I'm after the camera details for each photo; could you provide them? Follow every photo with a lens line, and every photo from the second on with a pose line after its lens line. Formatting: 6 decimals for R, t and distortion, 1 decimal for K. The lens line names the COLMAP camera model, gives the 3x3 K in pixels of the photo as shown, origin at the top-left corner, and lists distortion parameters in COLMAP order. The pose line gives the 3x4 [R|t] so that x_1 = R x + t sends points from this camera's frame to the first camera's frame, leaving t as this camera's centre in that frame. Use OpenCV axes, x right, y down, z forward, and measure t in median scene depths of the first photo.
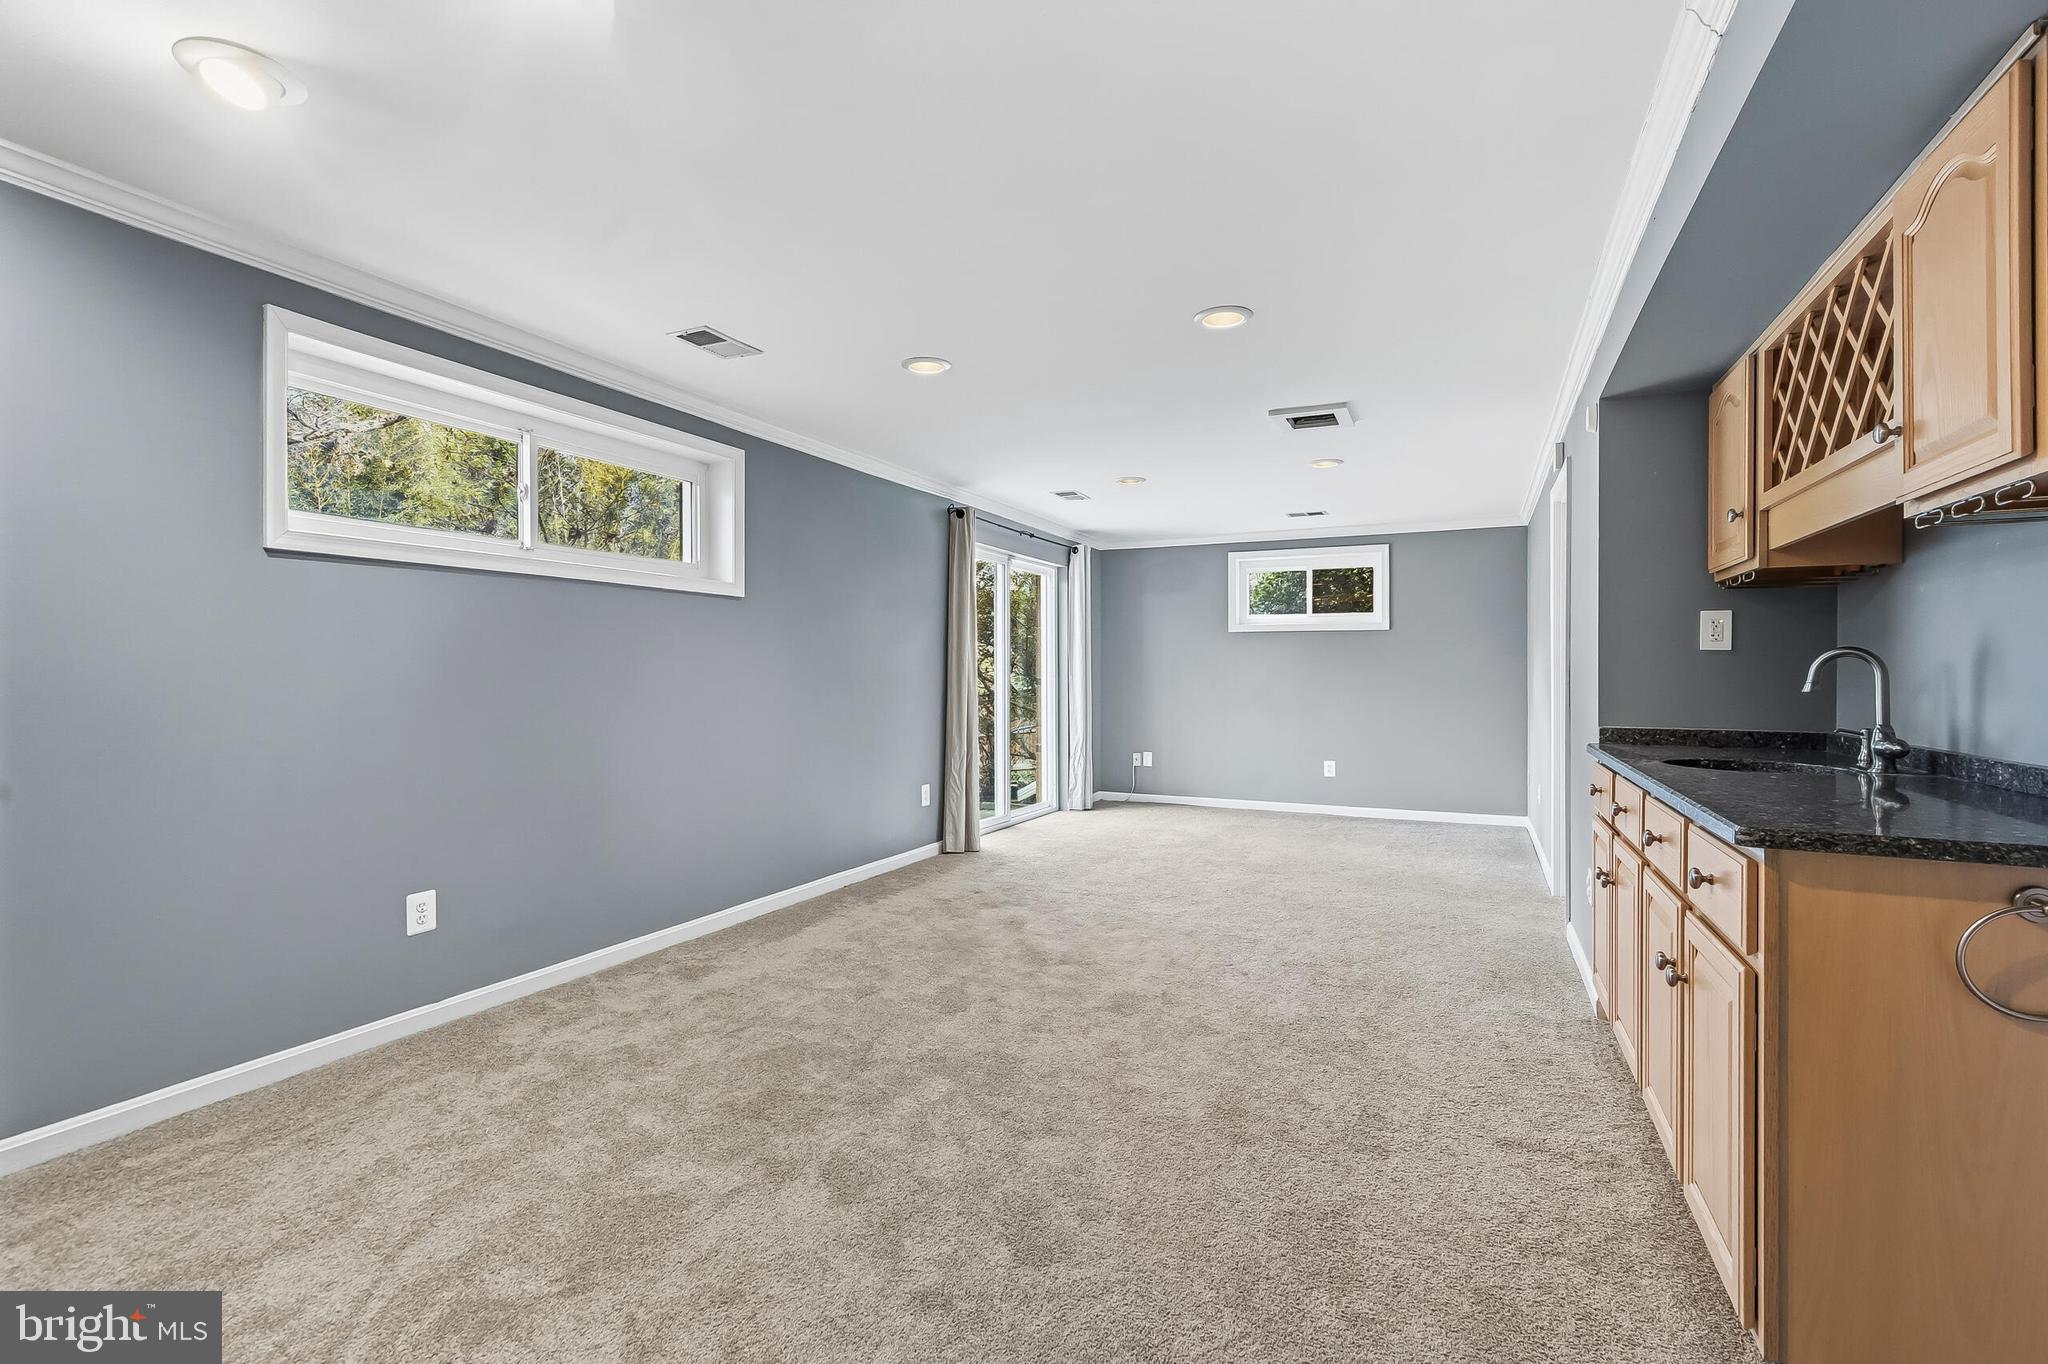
lens RADIAL K [[934.9, 0, 1024.0], [0, 934.9, 682.0], [0, 0, 1]] dist [0.002458, -0.000082]
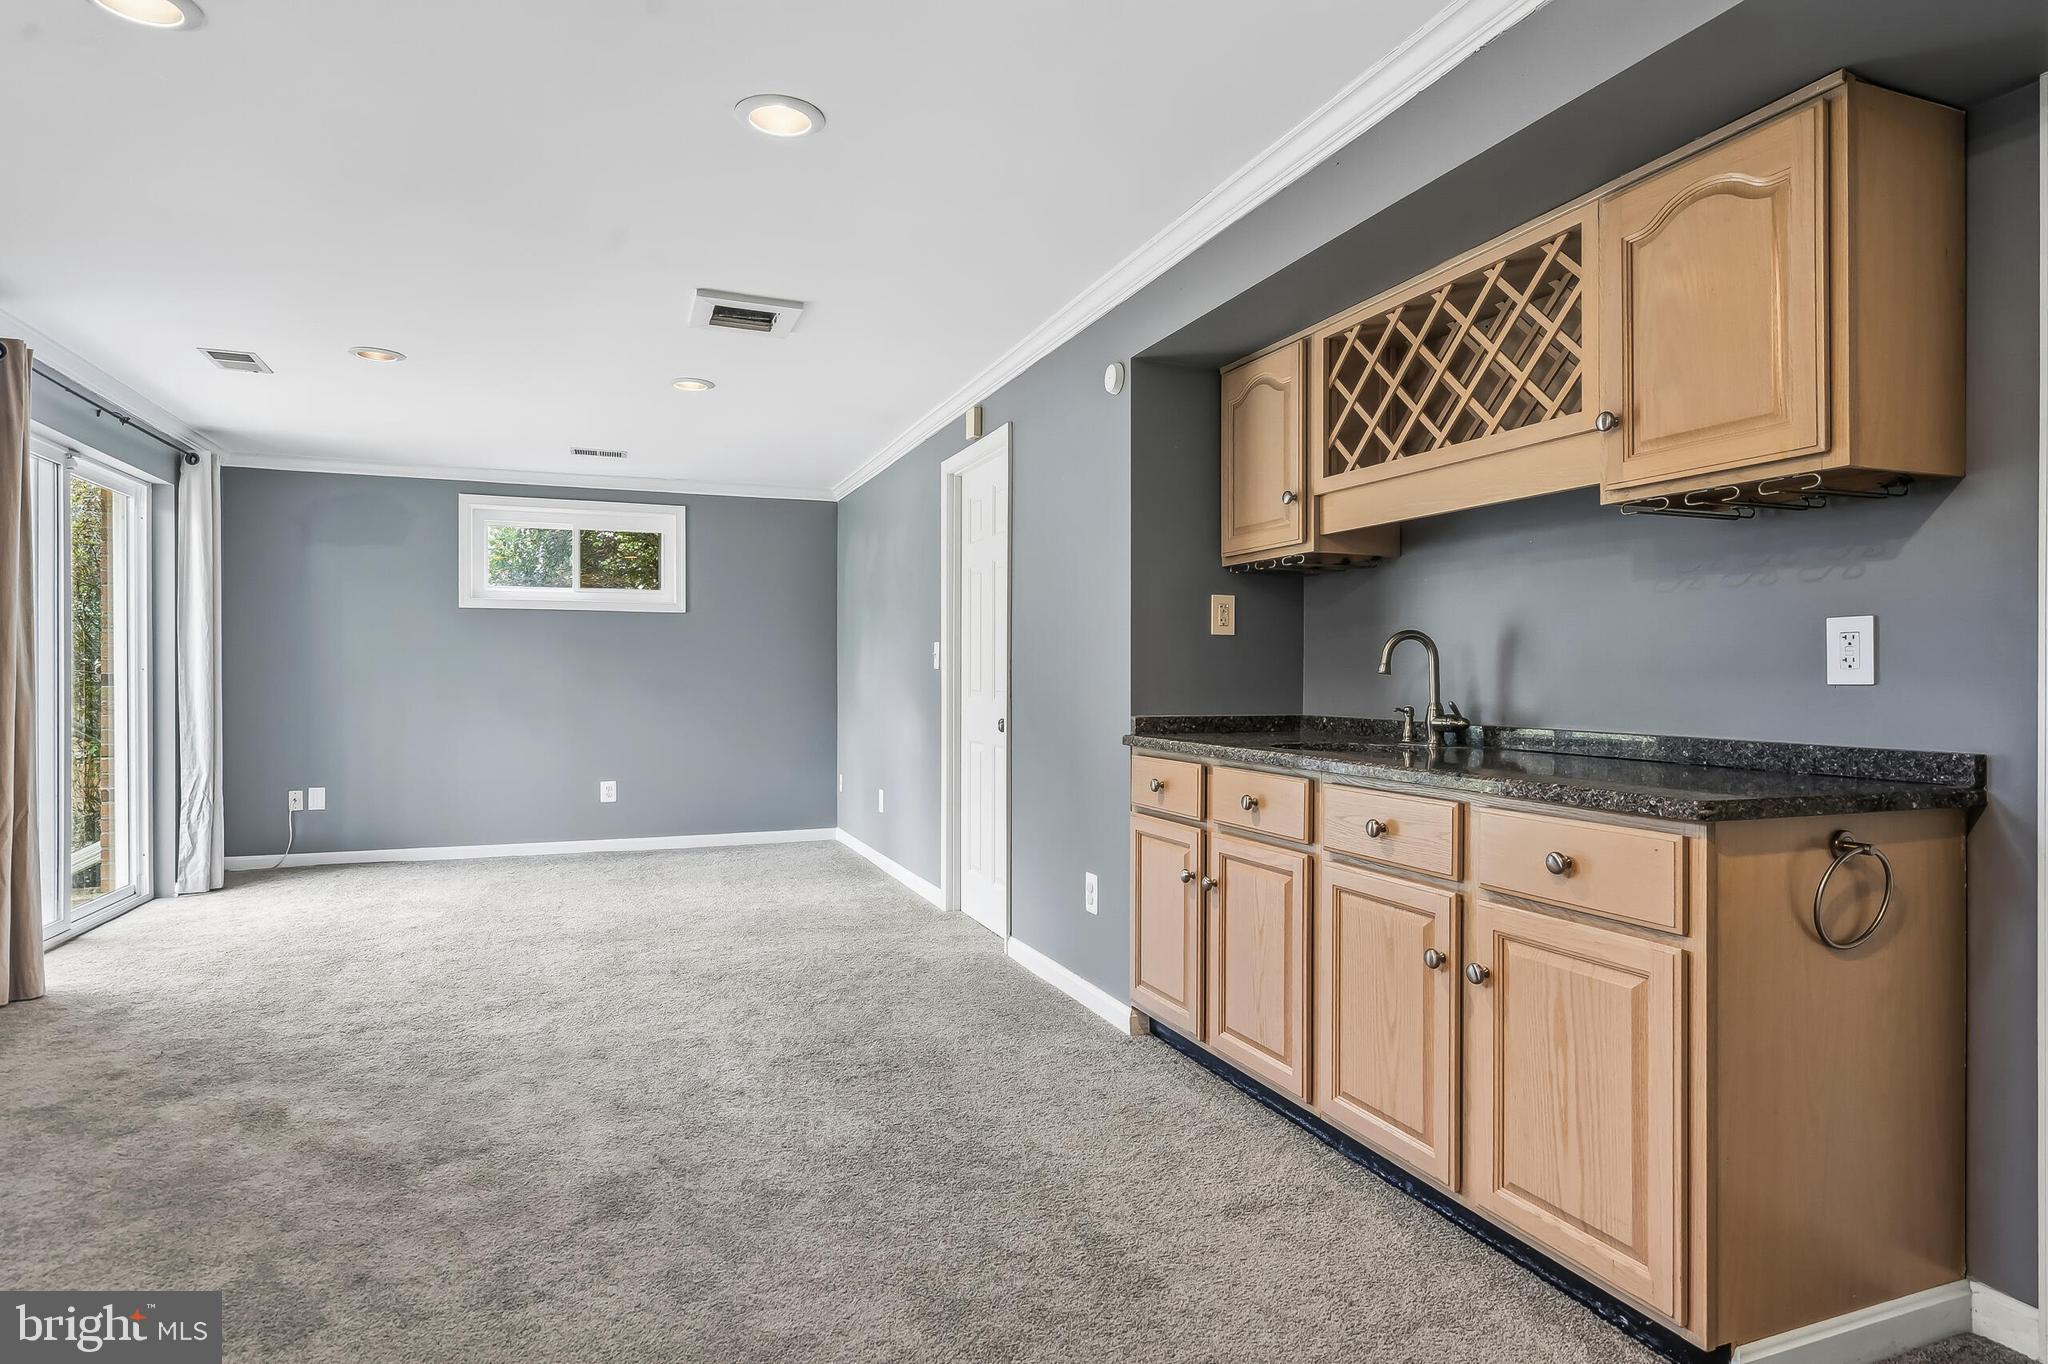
lens RADIAL K [[1101.4, 0, 1024.0], [0, 1101.4, 682.0], [0, 0, 1]] dist [0.002337, 0.000490]
pose [[0.687111, -0.003748, 0.726542, -0.211528], [0.005818, 0.999983, -0.000344, 0.012261], [-0.726529, 0.004463, 0.687121, 0.298544]]
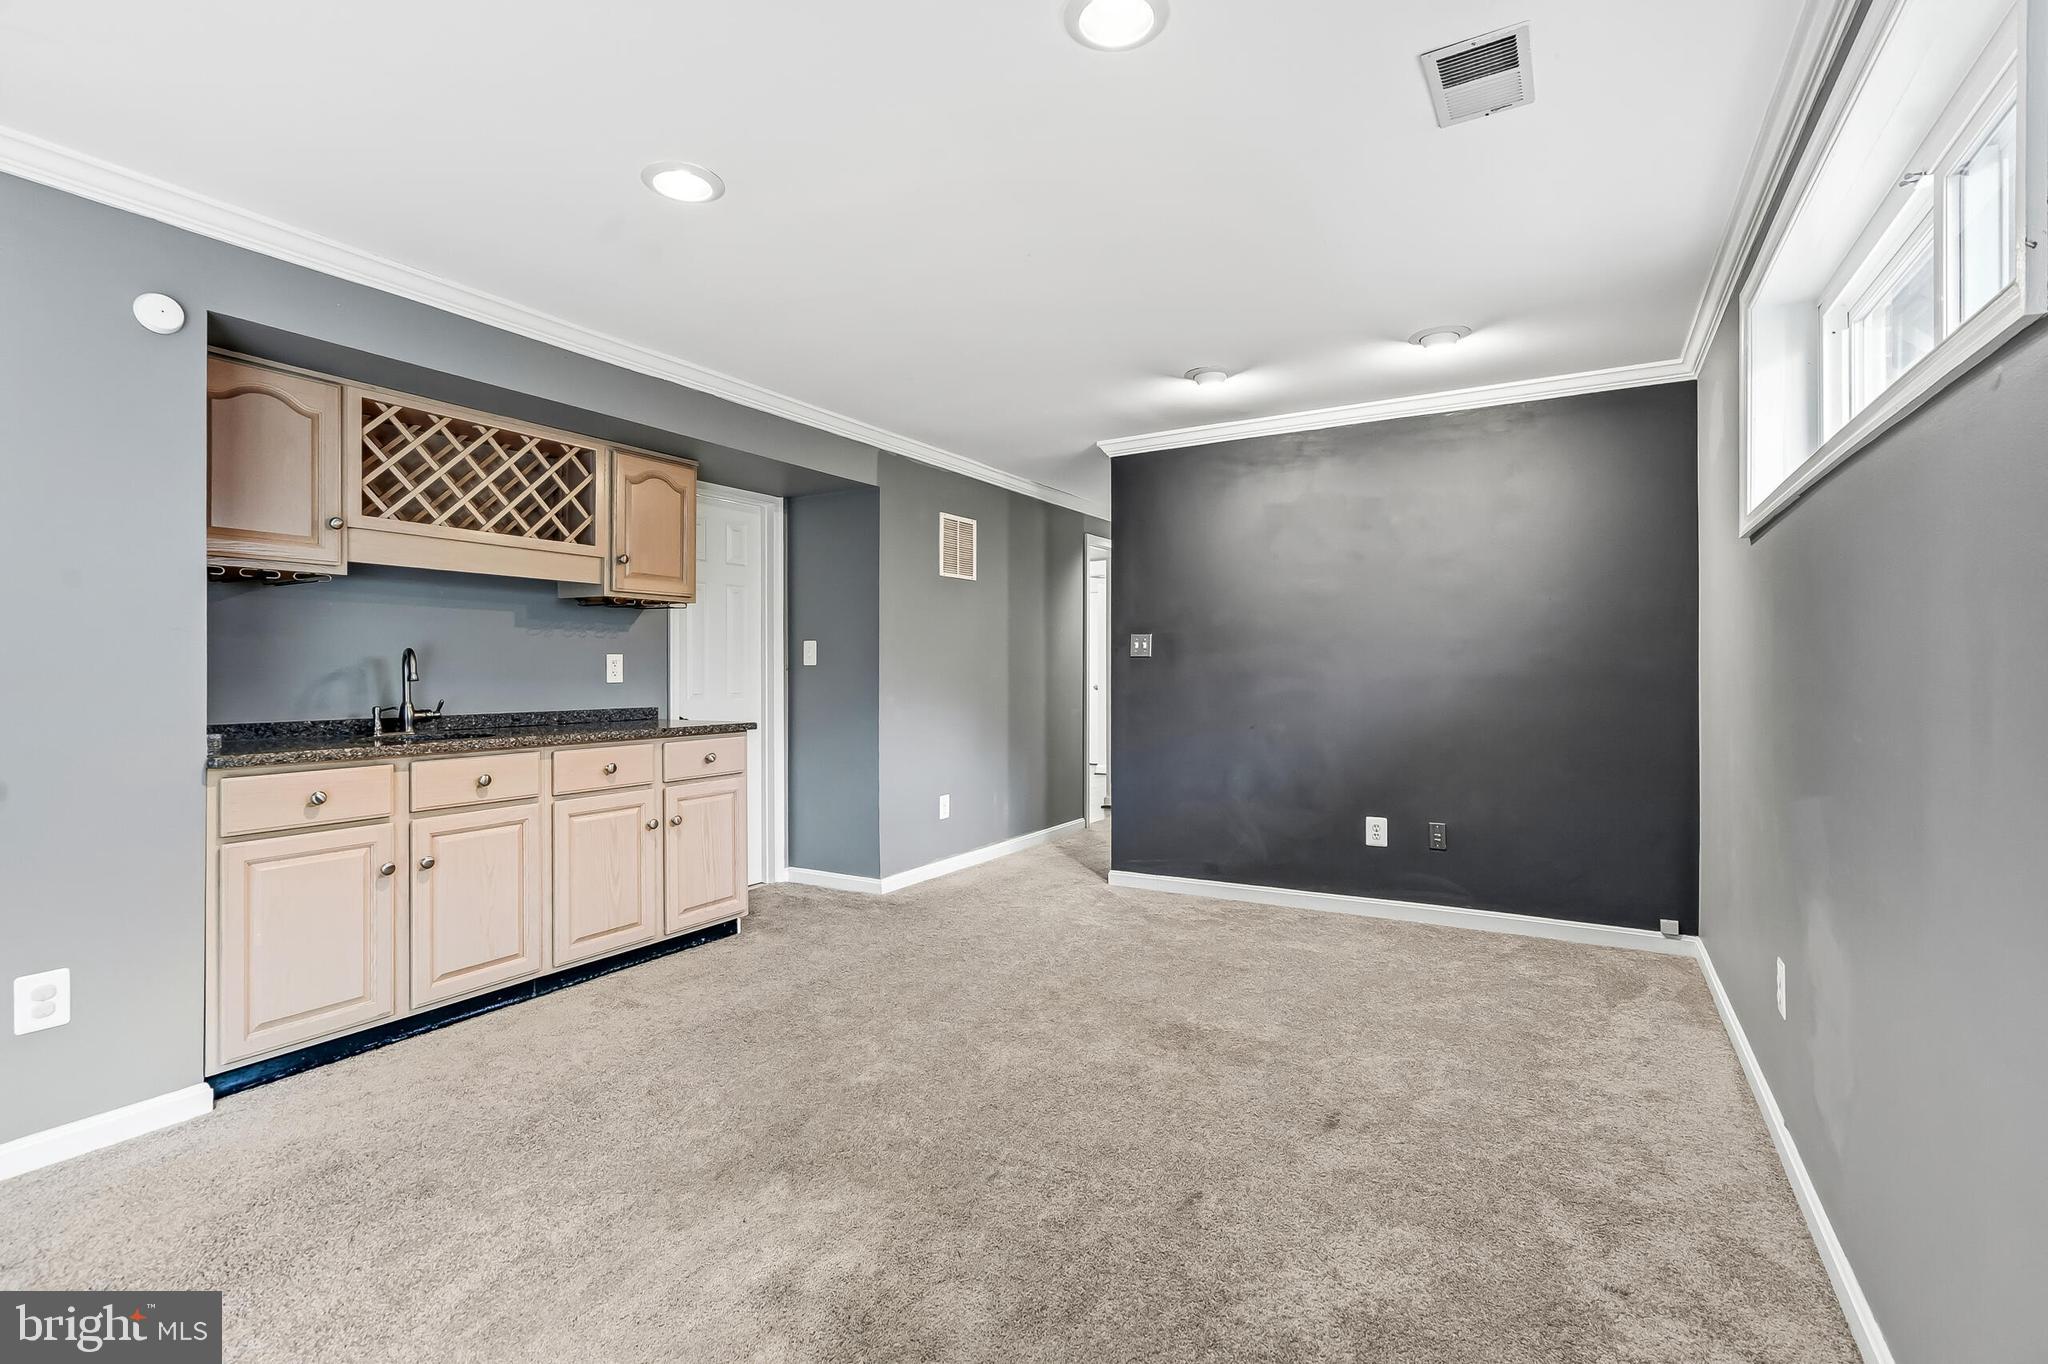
lens RADIAL K [[934.9, 0, 1024.0], [0, 934.9, 682.0], [0, 0, 1]] dist [0.002458, -0.000082]
pose [[-0.995190, 0.001261, 0.097958, -0.121020], [0.003437, 0.999751, 0.022046, -0.009263], [-0.097906, 0.022277, -0.994946, 1.507370]]
